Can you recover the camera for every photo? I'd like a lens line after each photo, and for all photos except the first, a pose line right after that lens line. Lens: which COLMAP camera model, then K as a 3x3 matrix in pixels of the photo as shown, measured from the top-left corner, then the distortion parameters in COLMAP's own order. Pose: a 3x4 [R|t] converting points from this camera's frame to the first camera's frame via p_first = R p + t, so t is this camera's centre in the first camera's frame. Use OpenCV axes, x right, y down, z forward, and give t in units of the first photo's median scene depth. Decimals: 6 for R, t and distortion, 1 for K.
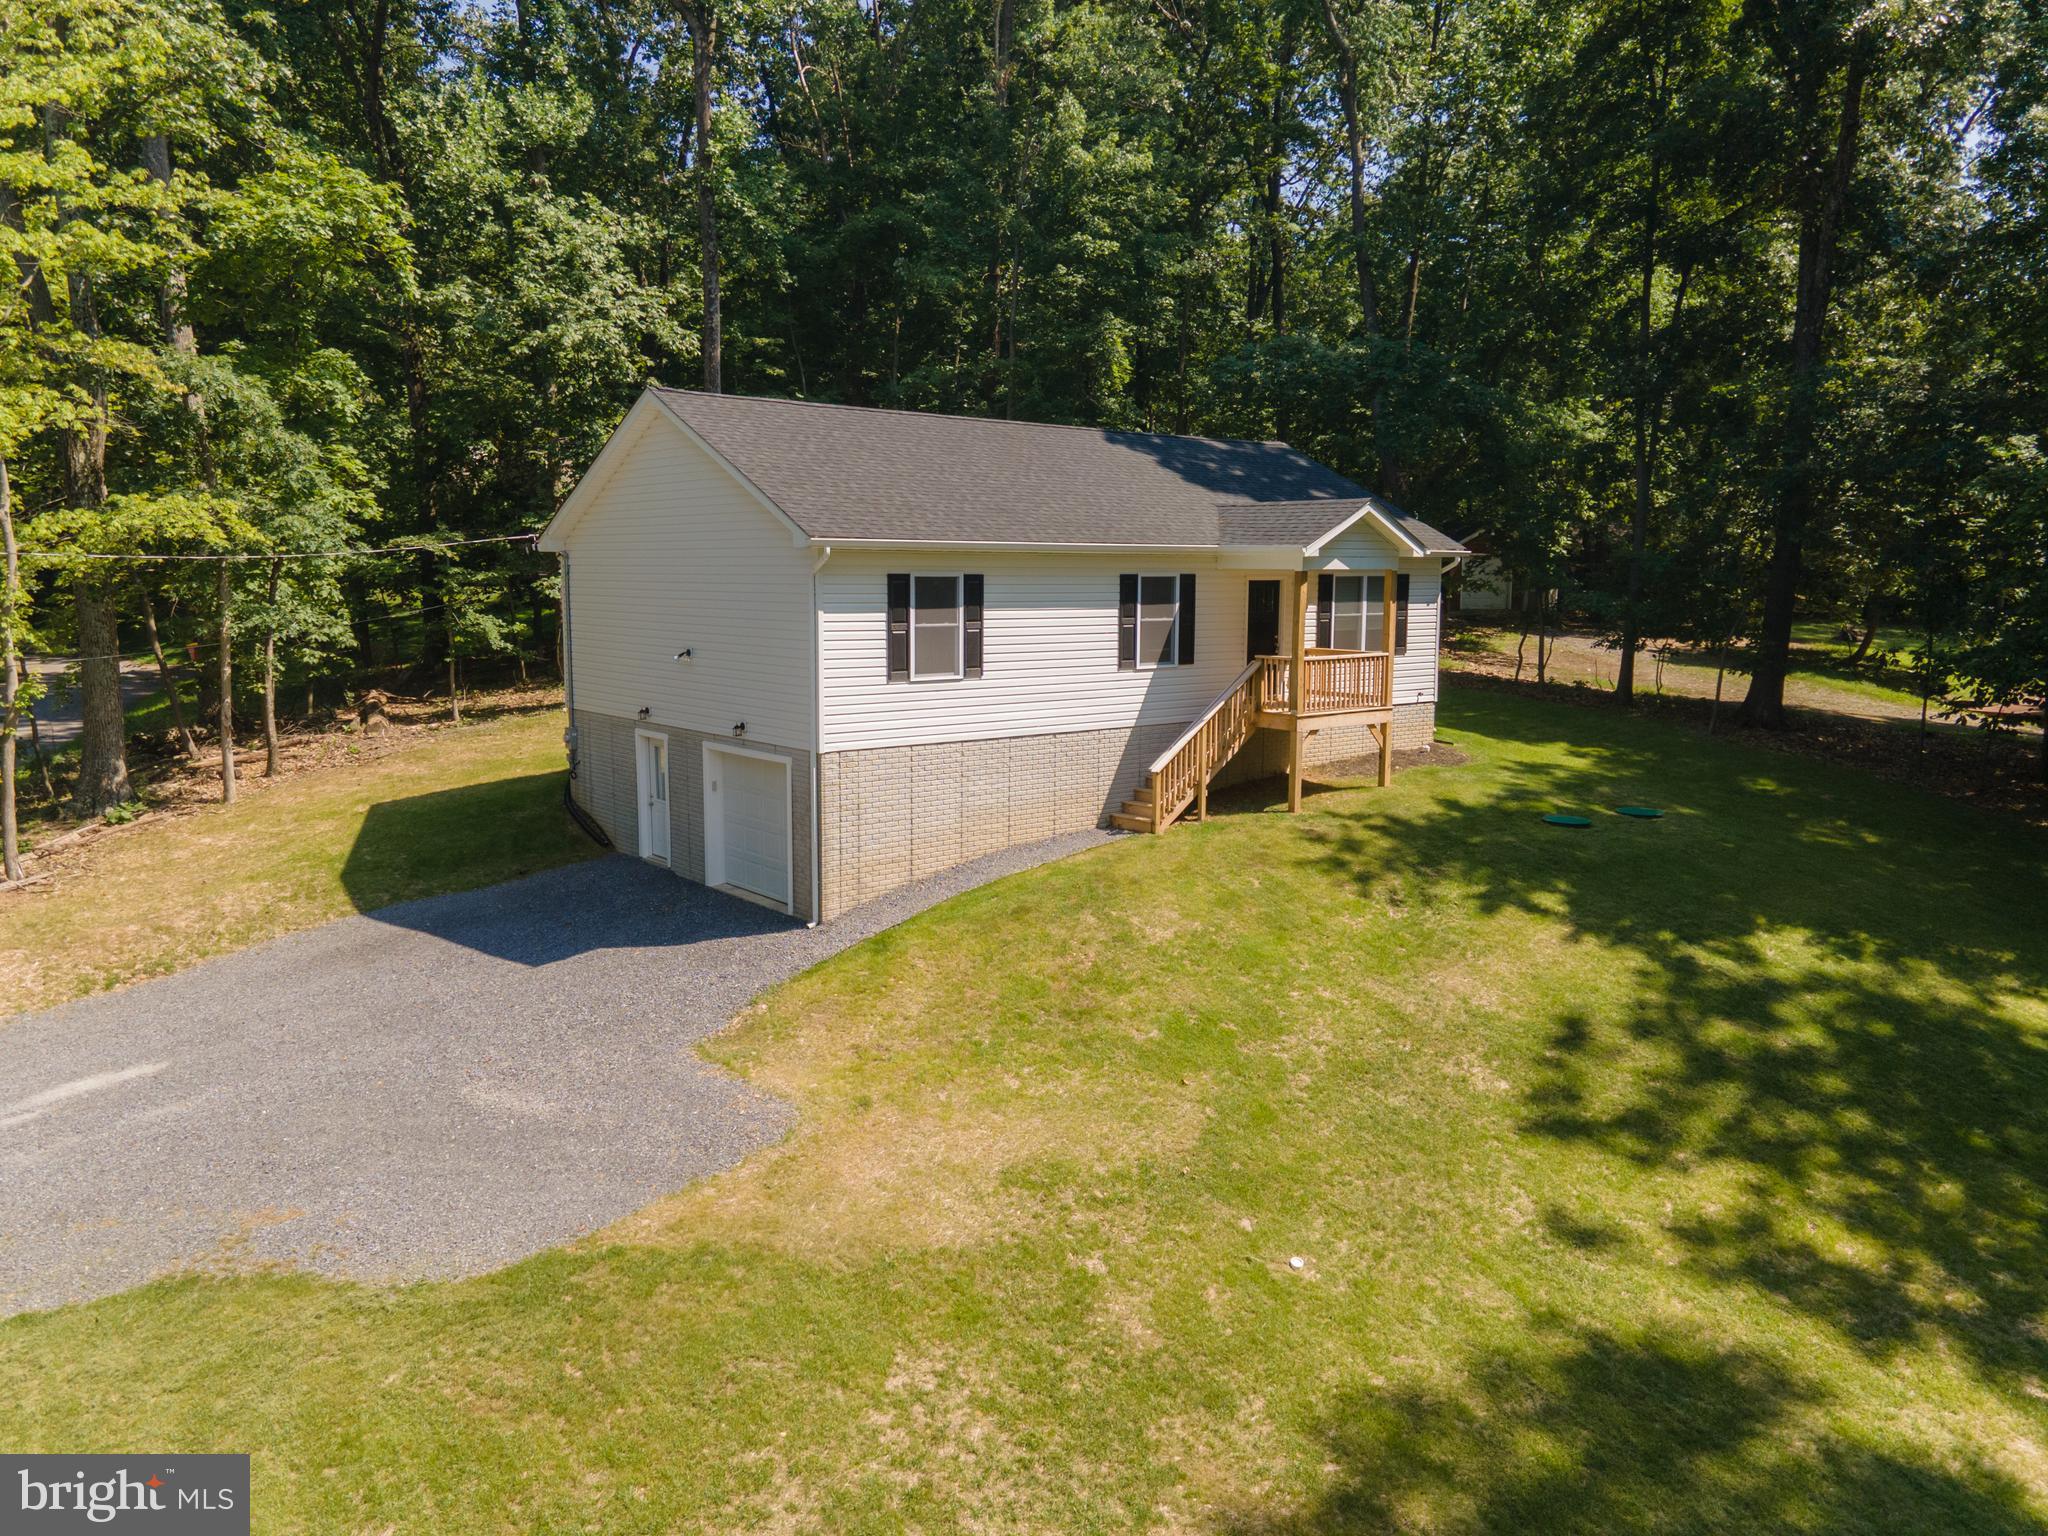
lens RADIAL K [[1461.3, 0, 986.5], [0, 1461.3, 766.4], [0, 0, 1]] dist [0.070205, -0.001462]
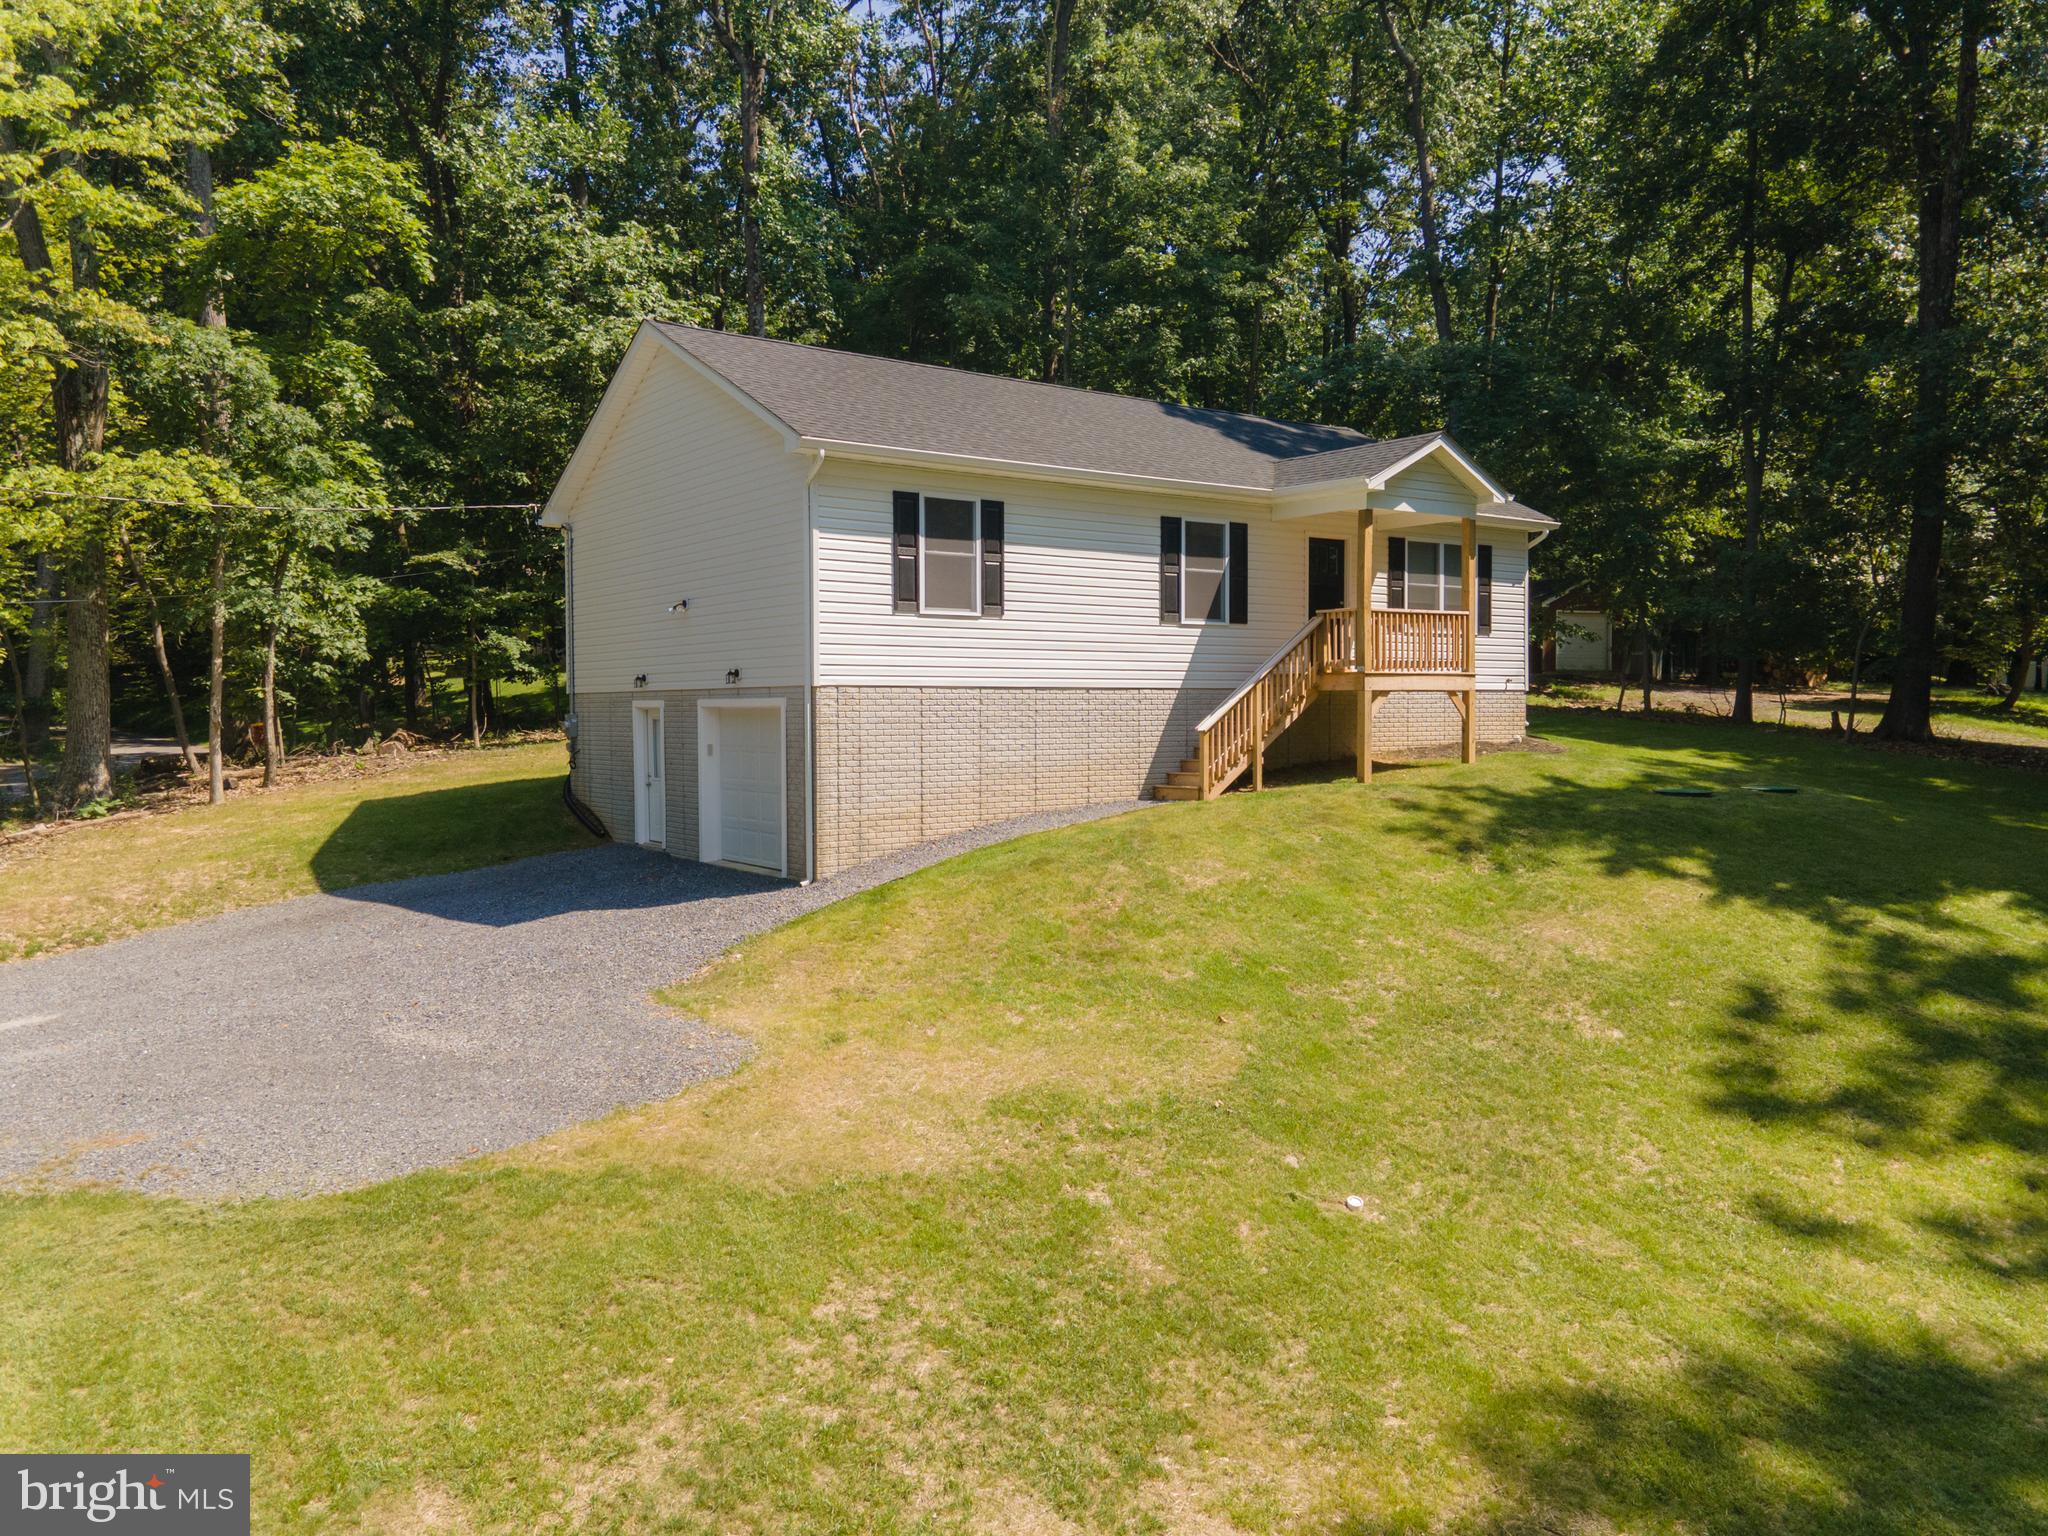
lens RADIAL K [[1475.2, 0, 990.1], [0, 1475.2, 766.1], [0, 0, 1]] dist [0.068742, 0.004790]
pose [[0.998389, -0.006137, -0.056402, 0.041608], [0.000754, 0.995480, -0.094973, 0.121602], [0.056730, 0.094777, 0.993881, 0.117103]]
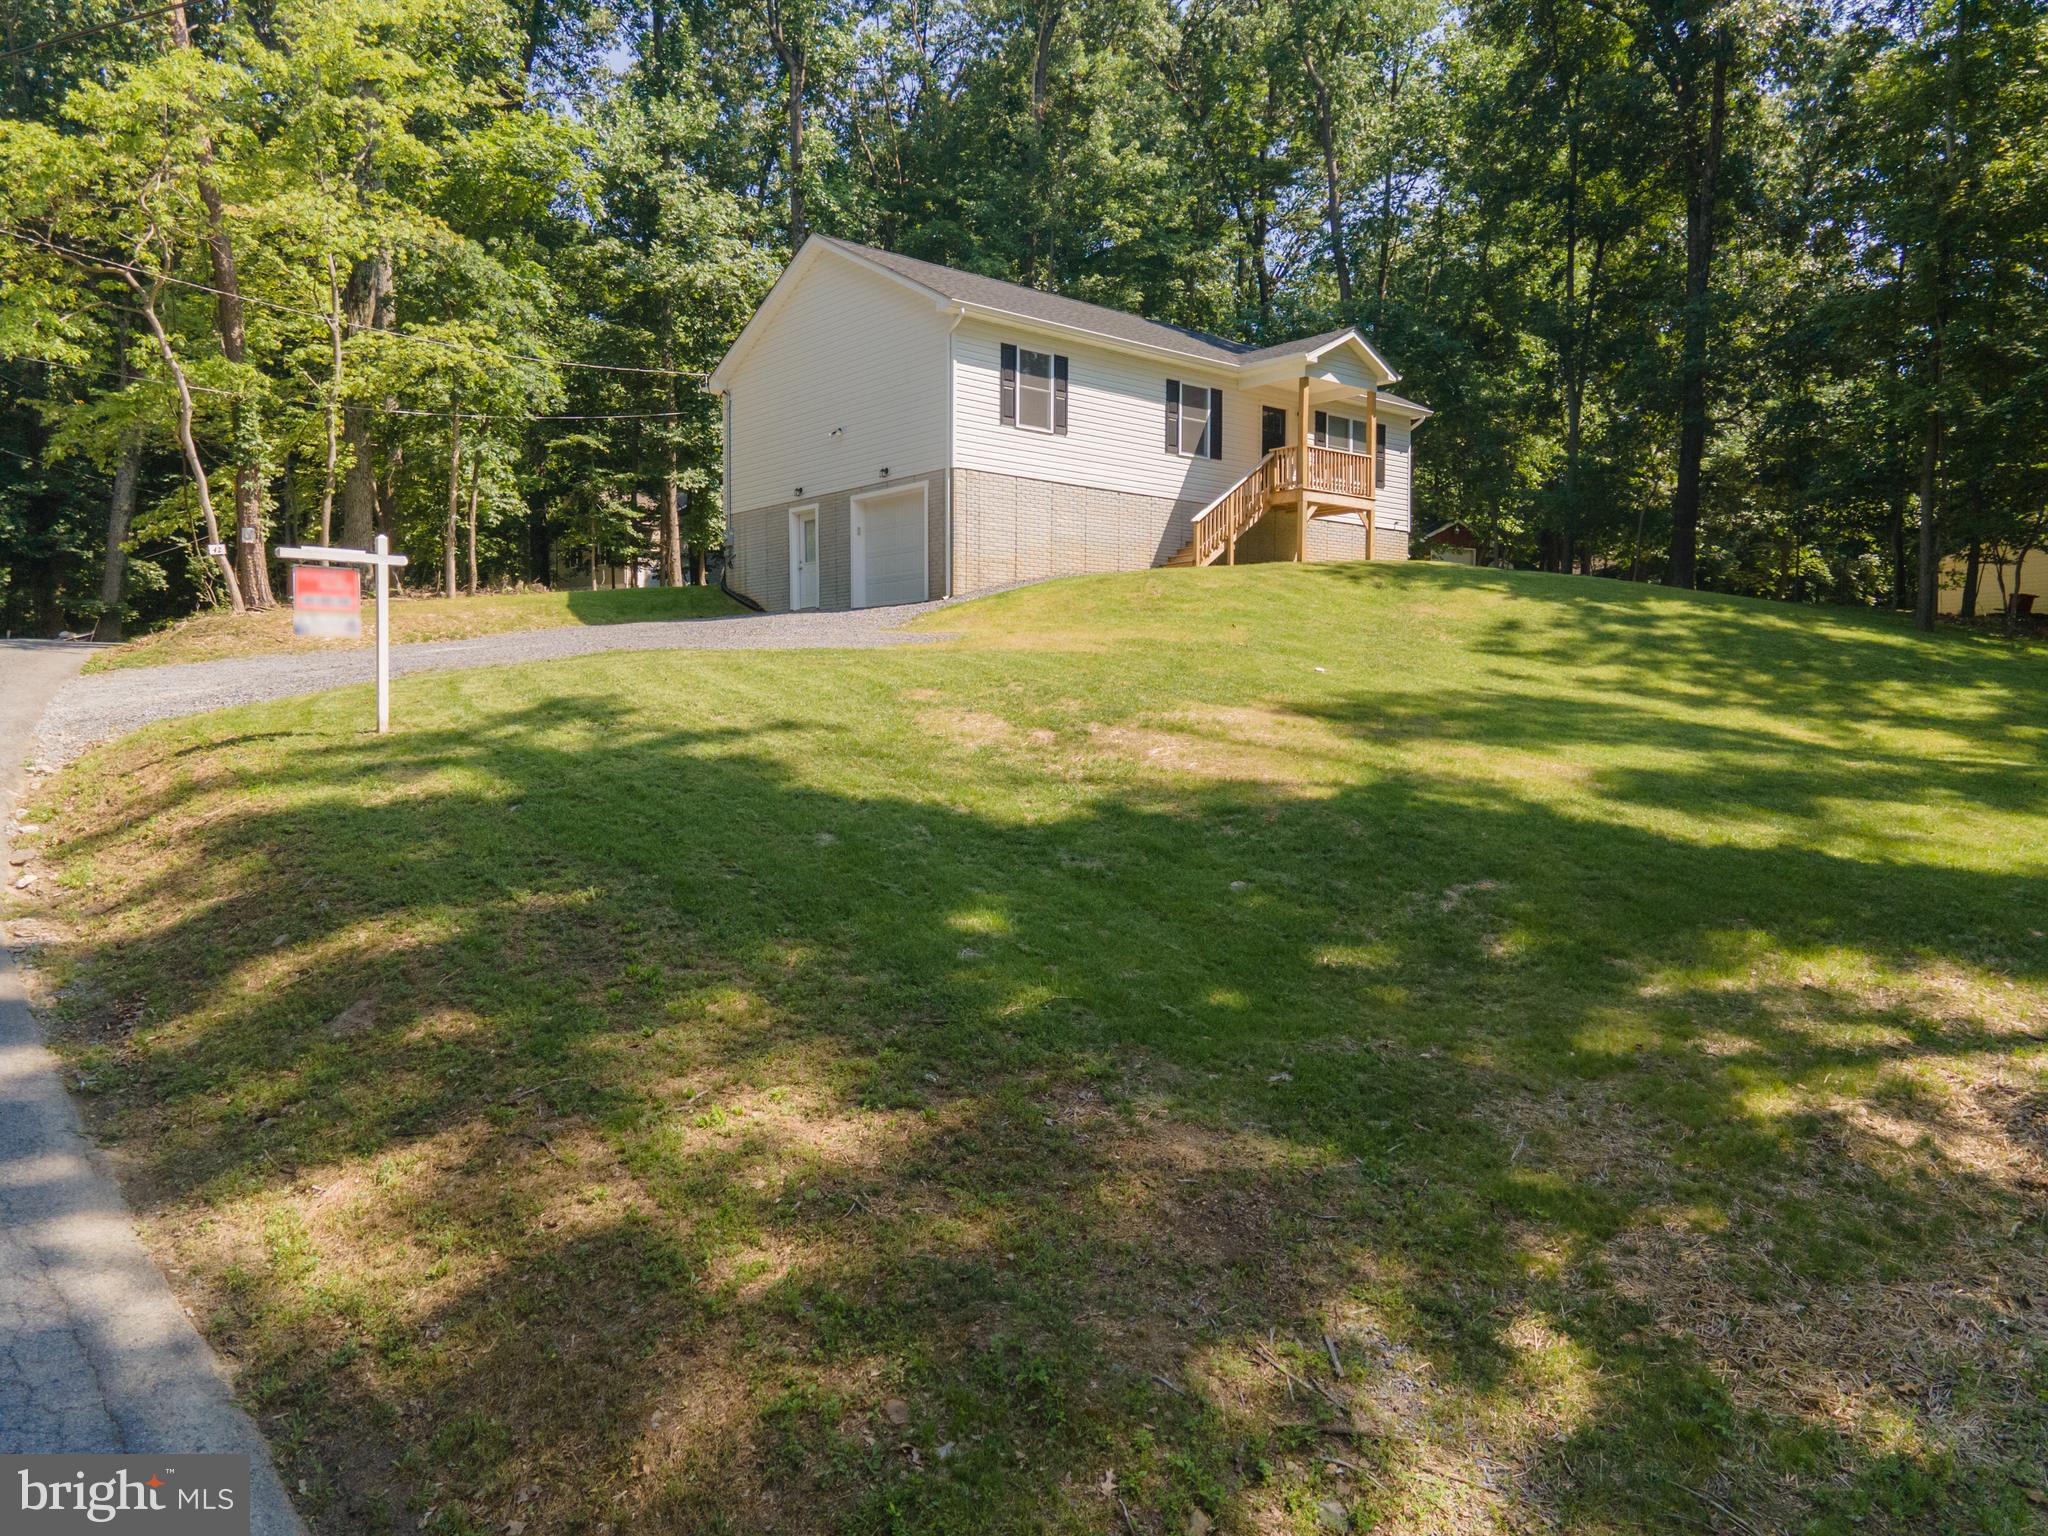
lens RADIAL K [[1475.2, 0, 990.1], [0, 1475.2, 766.1], [0, 0, 1]] dist [0.068742, 0.004790]
pose [[0.999880, -0.000857, 0.015477, -0.098771], [0.002527, 0.994124, -0.108217, 0.403207], [-0.015294, 0.108243, 0.994007, -0.319576]]
